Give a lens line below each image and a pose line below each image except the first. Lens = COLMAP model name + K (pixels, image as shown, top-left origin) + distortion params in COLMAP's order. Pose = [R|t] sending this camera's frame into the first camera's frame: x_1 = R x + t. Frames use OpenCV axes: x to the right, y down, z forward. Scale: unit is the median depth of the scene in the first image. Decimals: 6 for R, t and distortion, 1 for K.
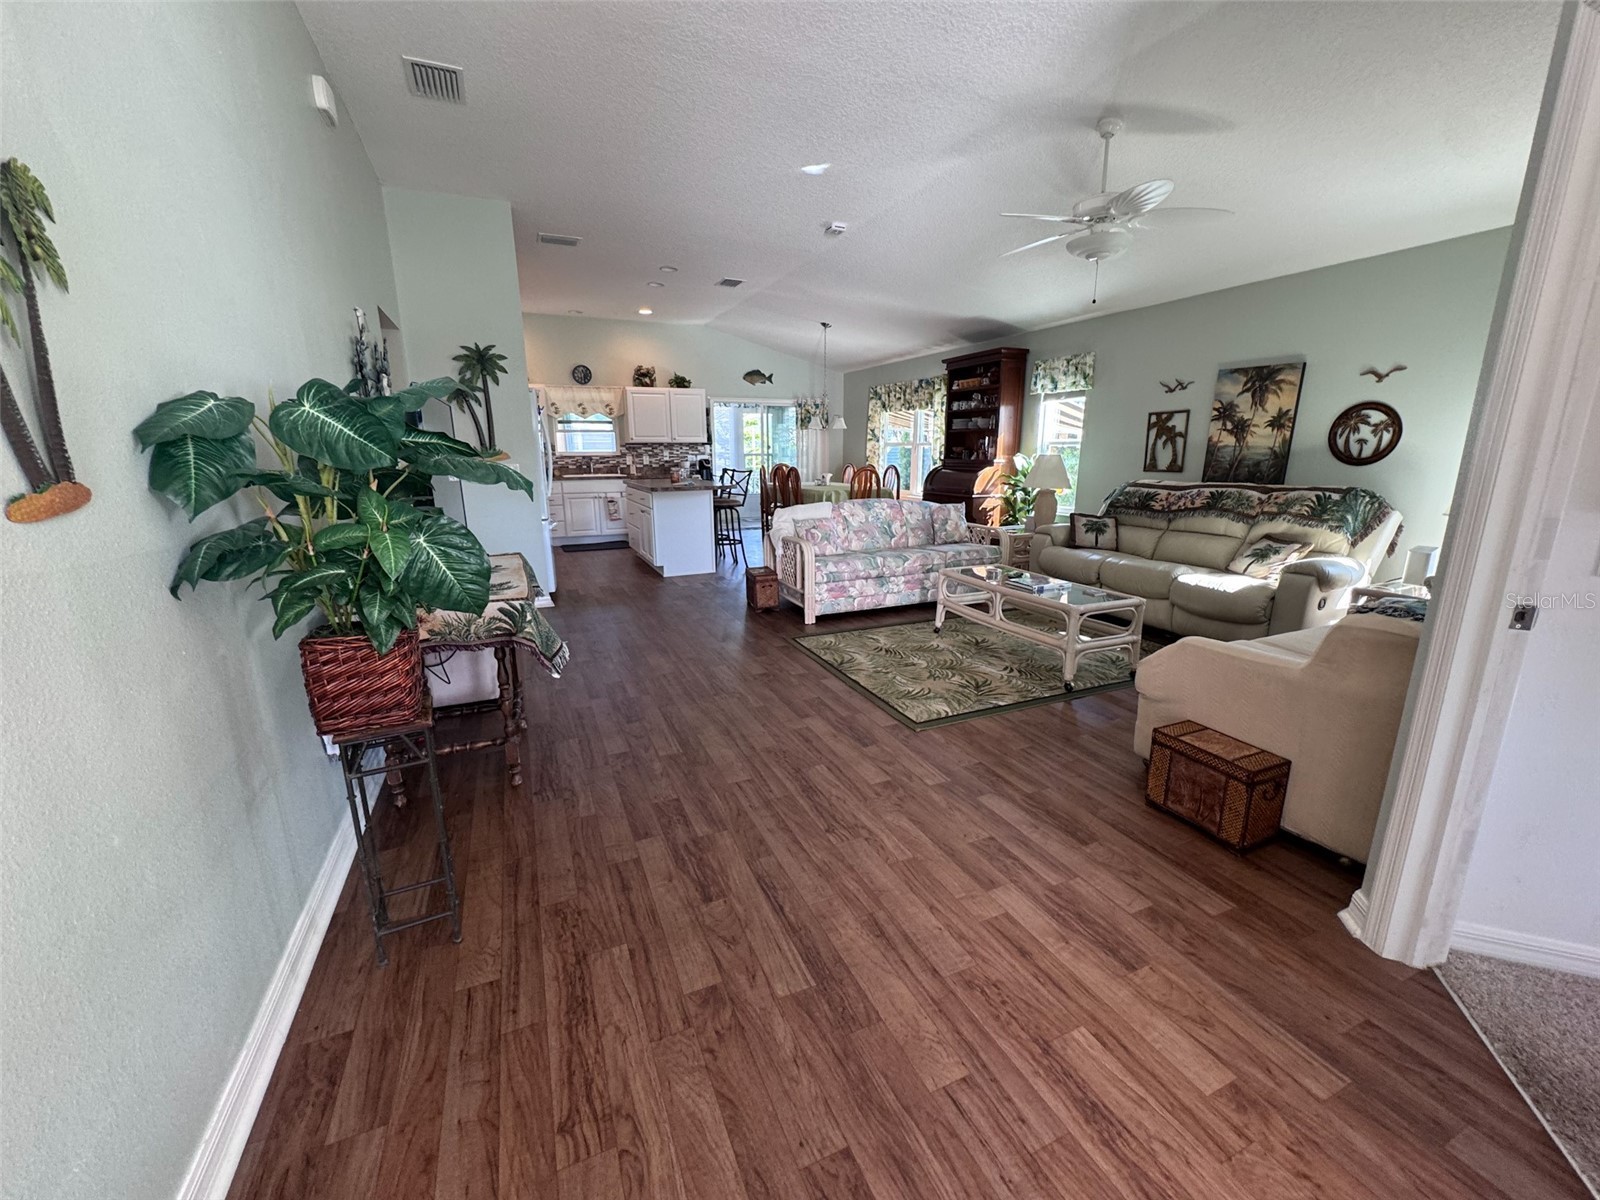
lens RADIAL K [[642.4, 0, 801.1], [0, 642.4, 601.3], [0, 0, 1]] dist [-0.004458, 0.000963]
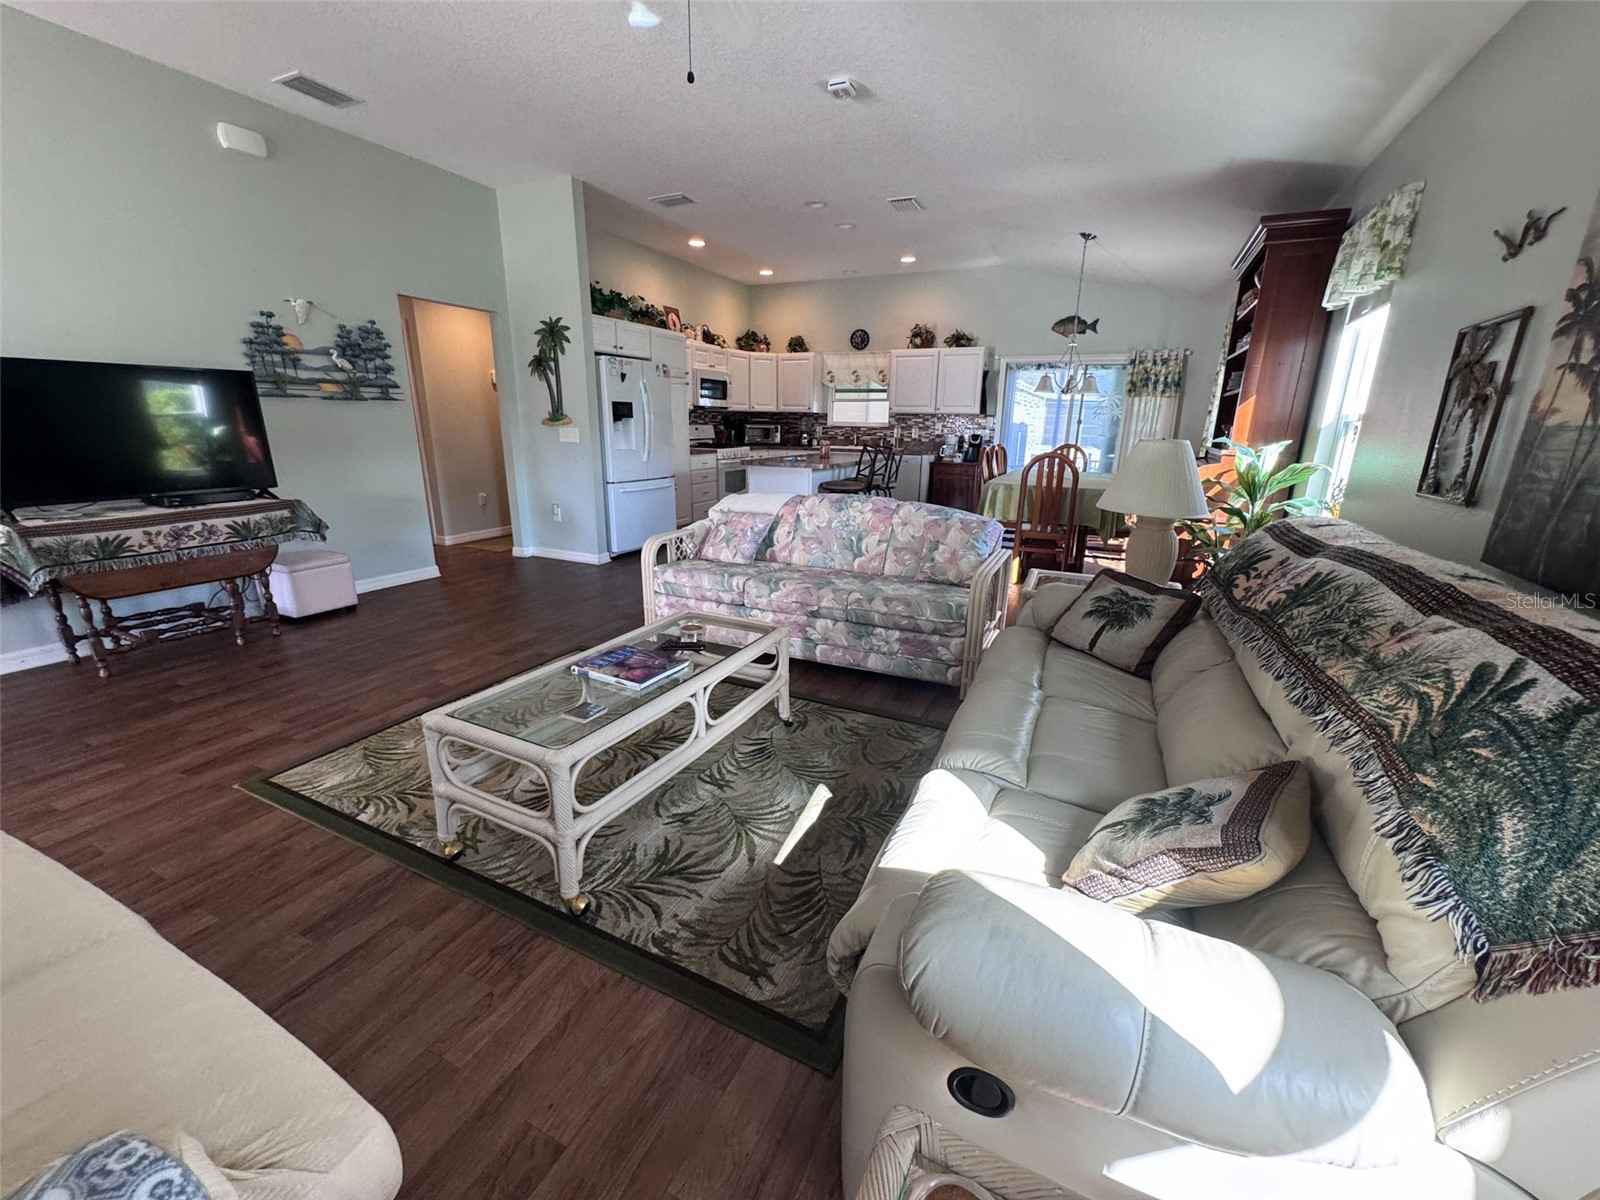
lens RADIAL K [[642.4, 0, 801.1], [0, 642.4, 601.3], [0, 0, 1]] dist [-0.004458, 0.000963]
pose [[0.651242, 0.221404, -0.725854, 0.626202], [-0.194446, 0.973246, 0.122406, -0.130947], [0.733536, 0.061423, 0.676870, 0.543261]]
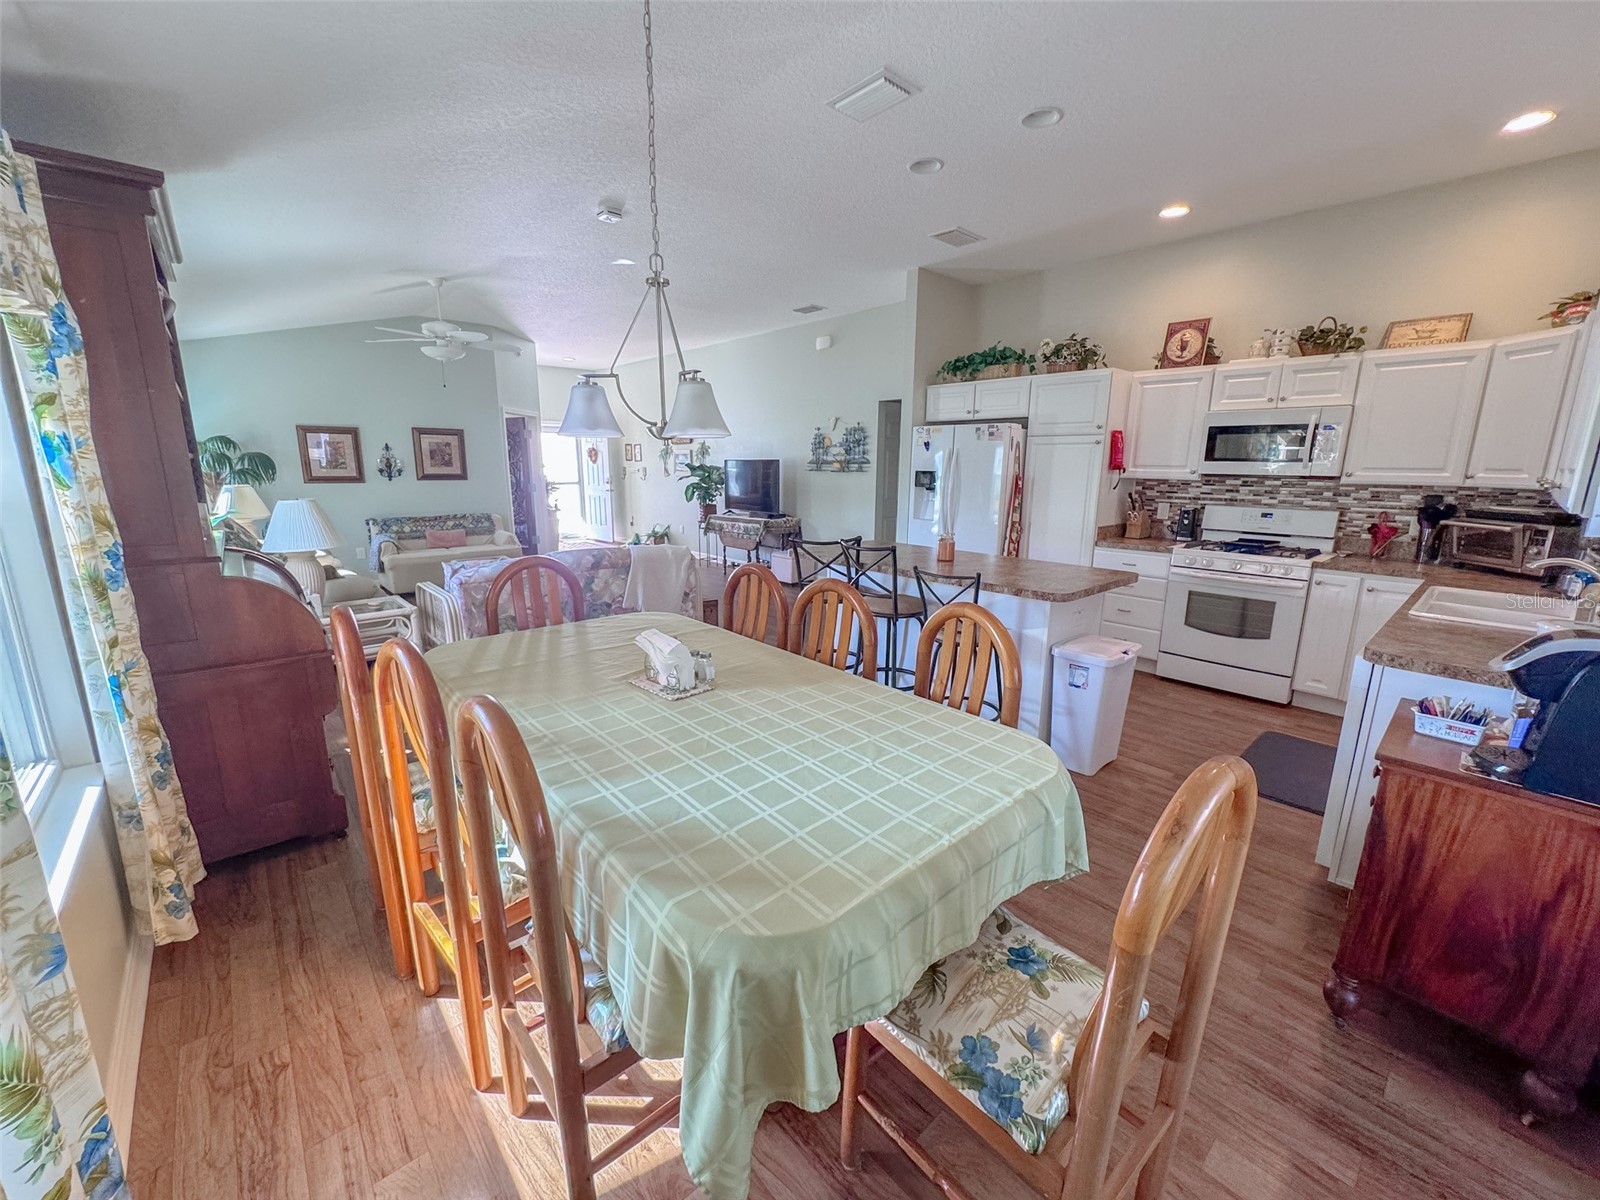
lens RADIAL K [[642.4, 0, 801.1], [0, 642.4, 601.3], [0, 0, 1]] dist [-0.004458, 0.000963]
pose [[-0.951184, 0.062539, -0.302221, 0.098522], [-0.075152, 0.902842, 0.423353, -0.497530], [0.299334, 0.425399, -0.854070, 1.935572]]
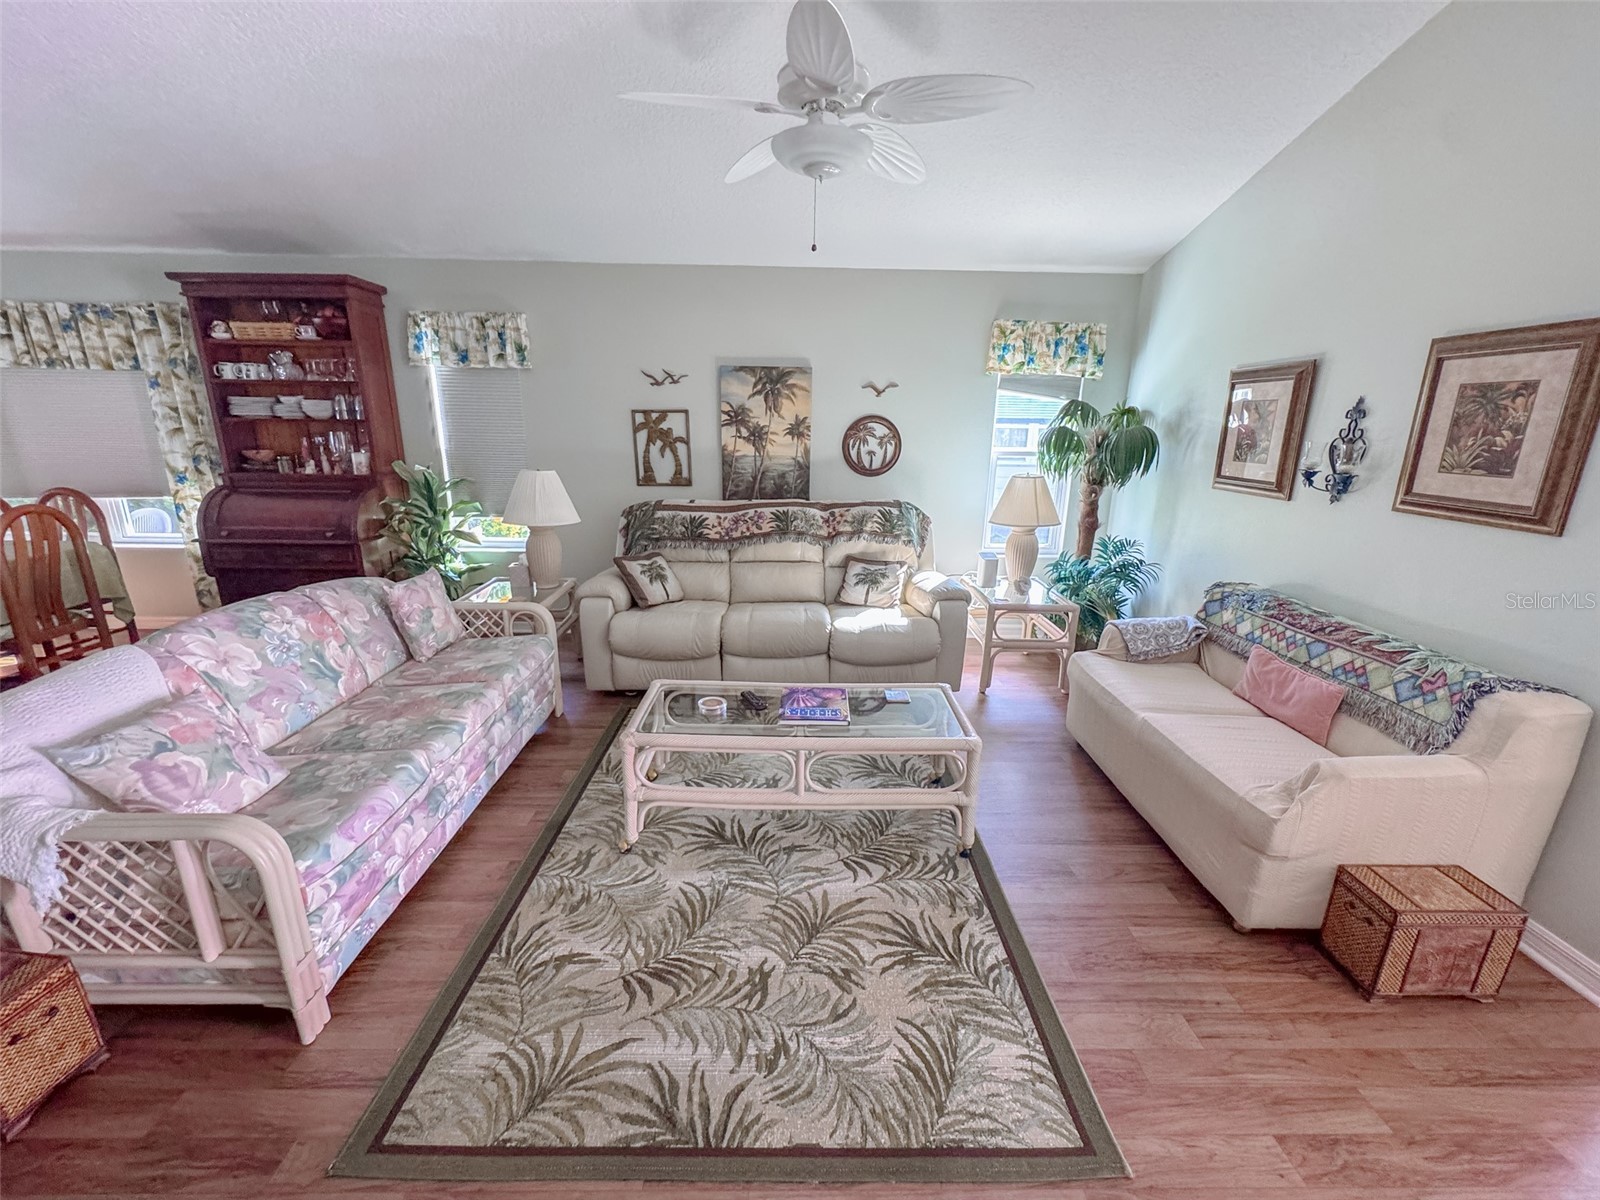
lens RADIAL K [[642.4, 0, 801.1], [0, 642.4, 601.3], [0, 0, 1]] dist [-0.004458, 0.000963]
pose [[0.390063, -0.235002, 0.890295, -0.120286], [0.196588, 0.965844, 0.168813, -0.171940], [-0.899558, 0.109174, 0.422939, 0.548451]]
